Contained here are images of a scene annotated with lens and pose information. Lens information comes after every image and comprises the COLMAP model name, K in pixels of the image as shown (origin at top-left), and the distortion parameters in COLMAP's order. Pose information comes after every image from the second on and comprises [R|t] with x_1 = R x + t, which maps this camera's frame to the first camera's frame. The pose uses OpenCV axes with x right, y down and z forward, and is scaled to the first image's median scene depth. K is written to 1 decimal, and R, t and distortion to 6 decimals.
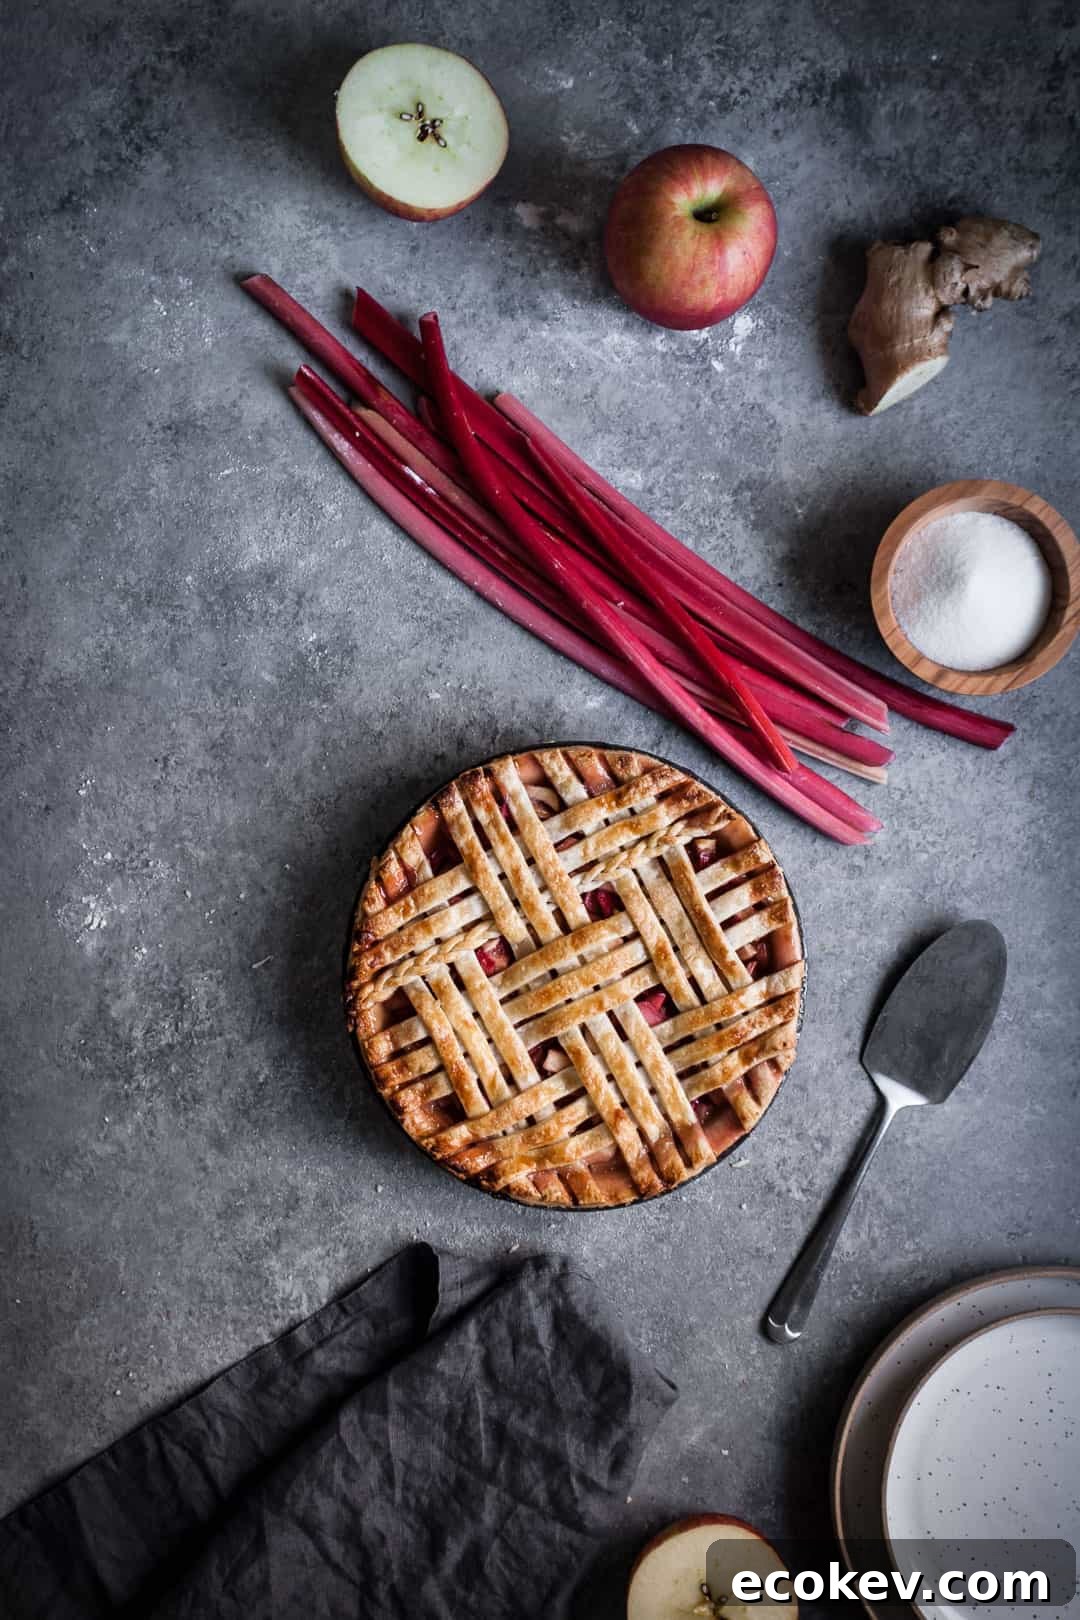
lens RADIAL K [[1206.1, 0, 559.5], [0, 1206.1, 804.8], [0, 0, 1]] dist [0.000296, -0.008743]
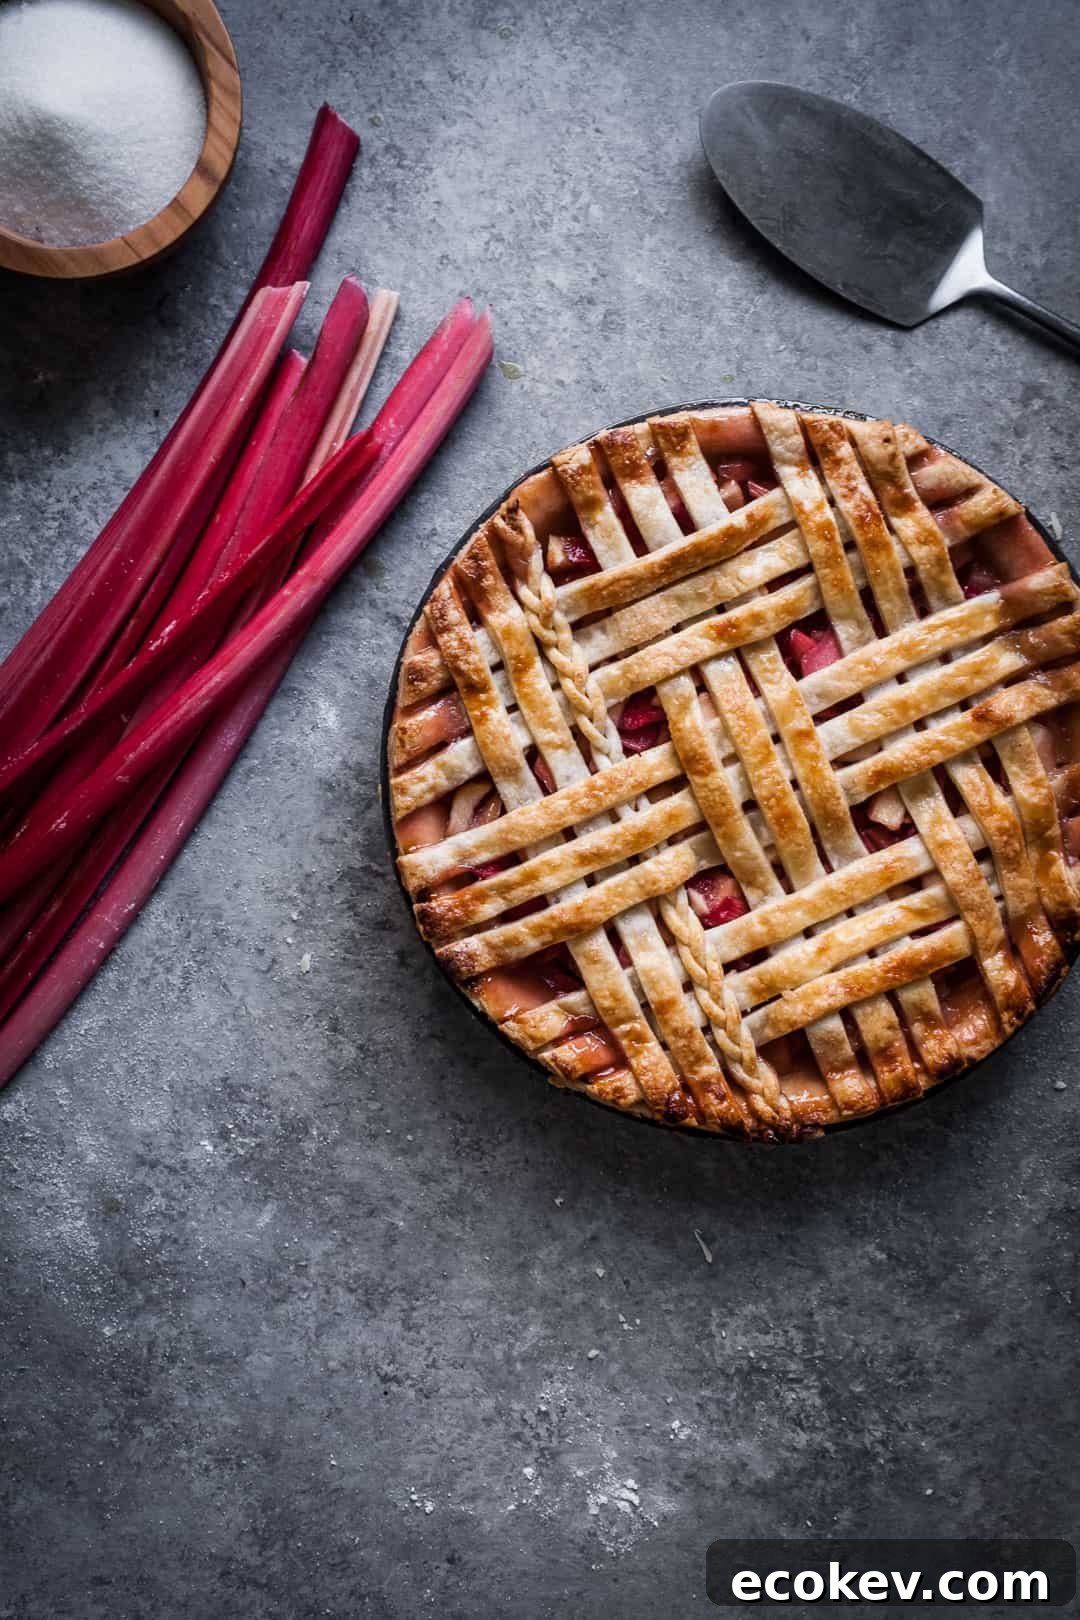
lens RADIAL K [[1610.4, 0, 540.0], [0, 1610.4, 810.0], [0, 0, 1]] dist [0.014514, -0.037987]
pose [[0.051801, -0.998140, -0.032140, 0.012261], [0.998404, 0.051035, 0.024202, 0.009258], [-0.022516, -0.033342, 0.999190, 0.139113]]
